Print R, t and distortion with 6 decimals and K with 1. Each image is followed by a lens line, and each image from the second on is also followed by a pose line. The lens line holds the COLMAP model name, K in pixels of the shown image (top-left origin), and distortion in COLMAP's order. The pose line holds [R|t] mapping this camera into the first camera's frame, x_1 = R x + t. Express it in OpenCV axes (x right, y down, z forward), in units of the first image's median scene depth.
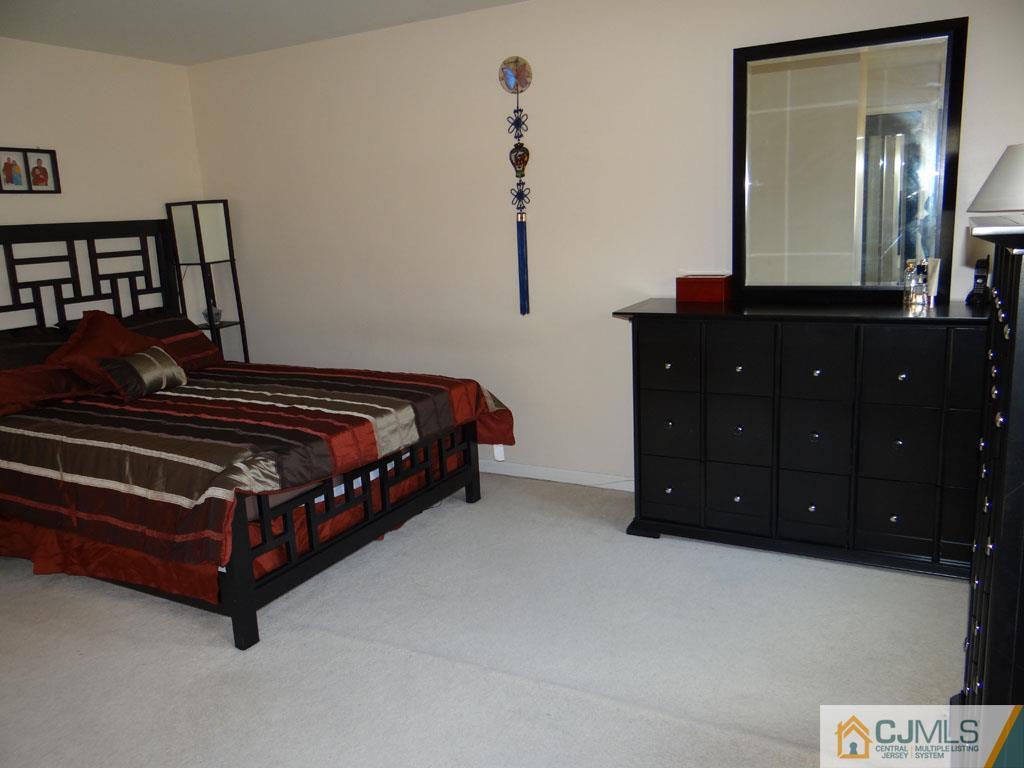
lens RADIAL K [[820.2, 0, 511.7], [0, 820.2, 382.9], [0, 0, 1]] dist [-0.007255, 0.002036]
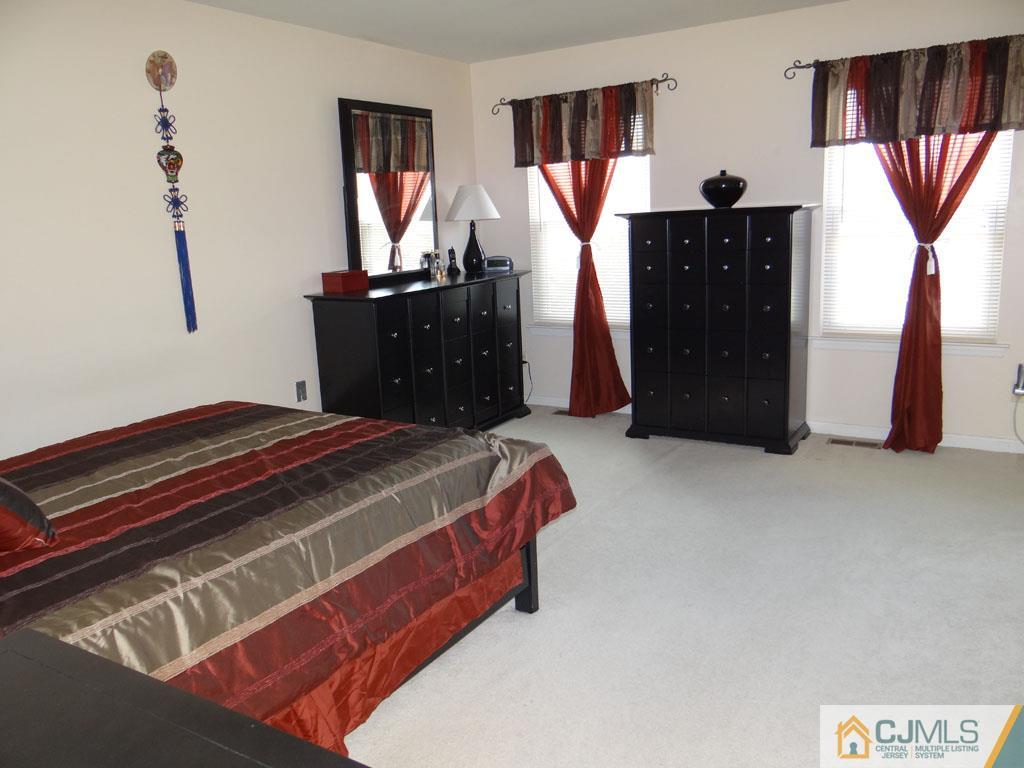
lens RADIAL K [[820.2, 0, 510.9], [0, 820.2, 382.8], [0, 0, 1]] dist [-0.007255, 0.002036]
pose [[0.058473, -0.163975, 0.984730, -0.909705], [0.252228, 0.956840, 0.144353, -0.074220], [-0.965900, 0.239936, 0.097309, 0.603224]]
